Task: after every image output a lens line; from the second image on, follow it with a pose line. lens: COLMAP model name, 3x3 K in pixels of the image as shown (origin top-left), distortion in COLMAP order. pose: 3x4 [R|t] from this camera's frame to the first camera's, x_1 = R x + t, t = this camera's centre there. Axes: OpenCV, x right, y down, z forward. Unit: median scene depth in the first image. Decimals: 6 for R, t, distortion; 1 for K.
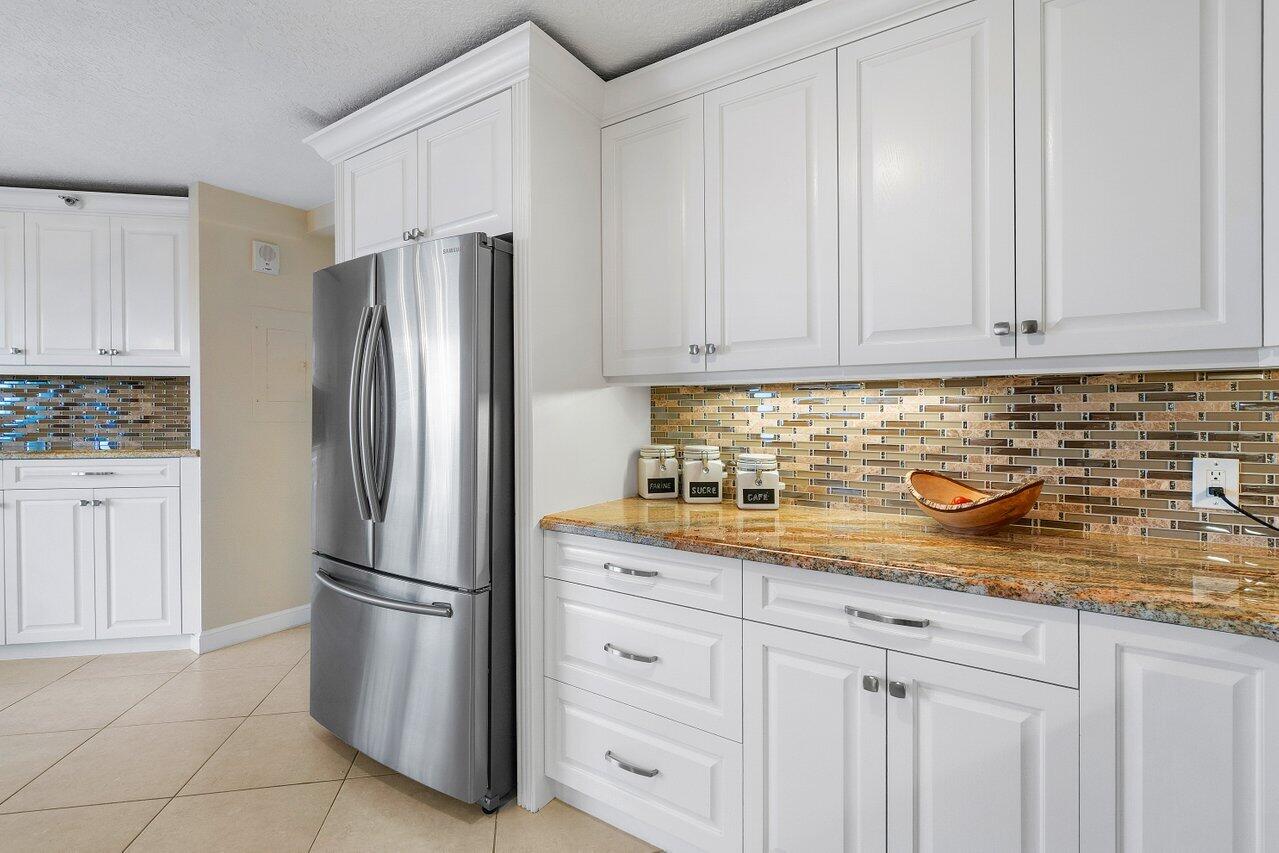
lens RADIAL K [[577.7, 0, 659.7], [0, 577.7, 416.6], [0, 0, 1]] dist [-0.001231, 0.000973]
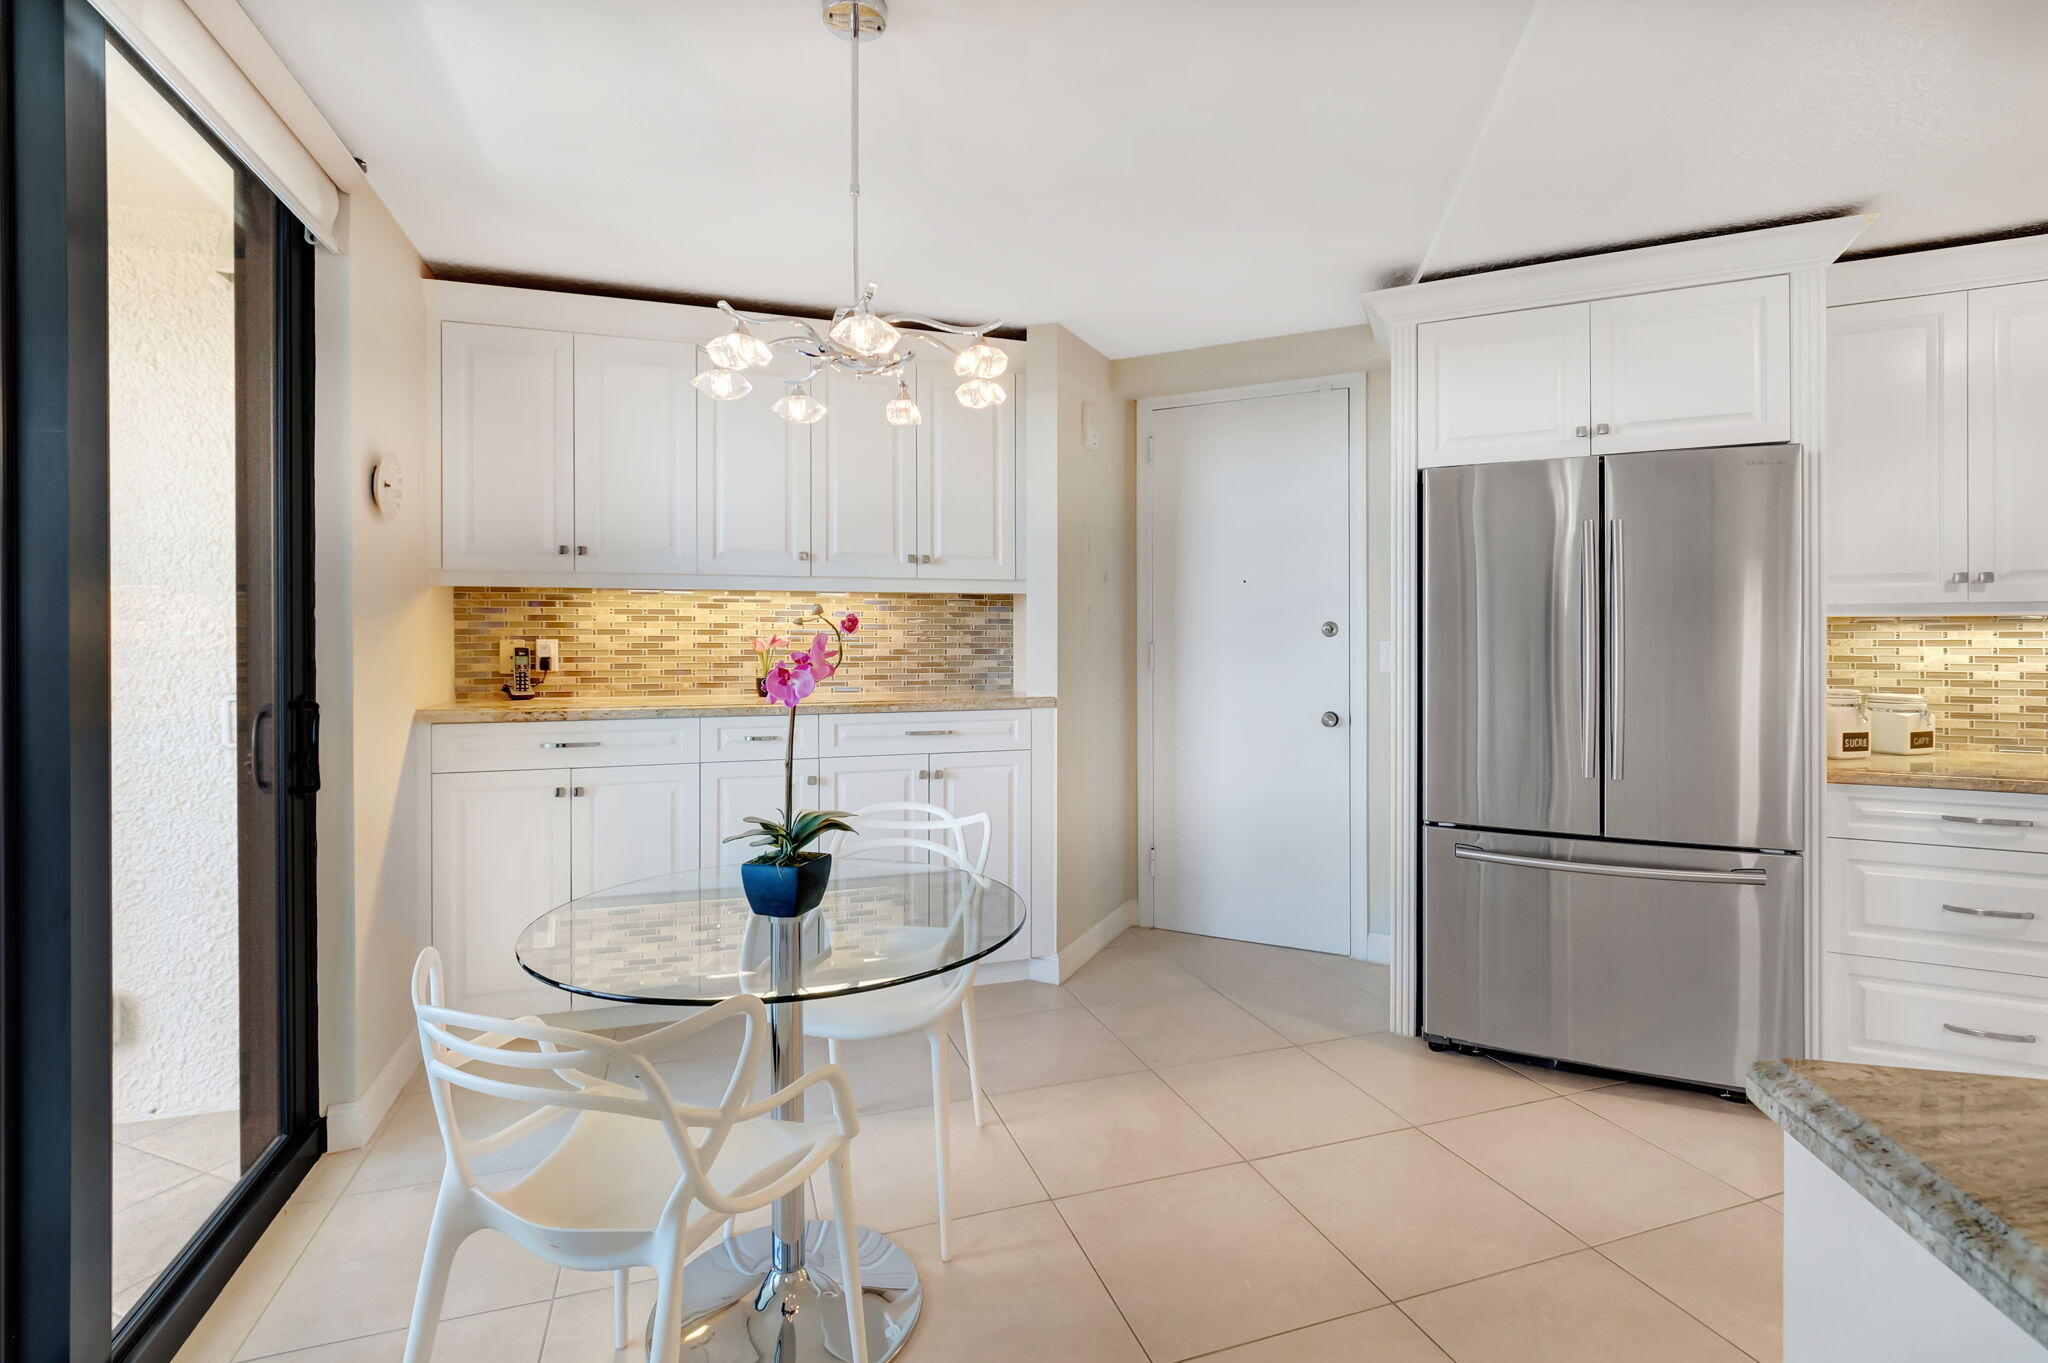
lens RADIAL K [[925.1, 0, 1033.8], [0, 925.1, 644.7], [0, 0, 1]] dist [-0.001231, 0.000973]
pose [[0.989410, -0.000605, 0.145149, -1.330518], [0.000474, 0.999999, 0.000940, -0.012101], [-0.145149, -0.000861, 0.989409, -0.171535]]
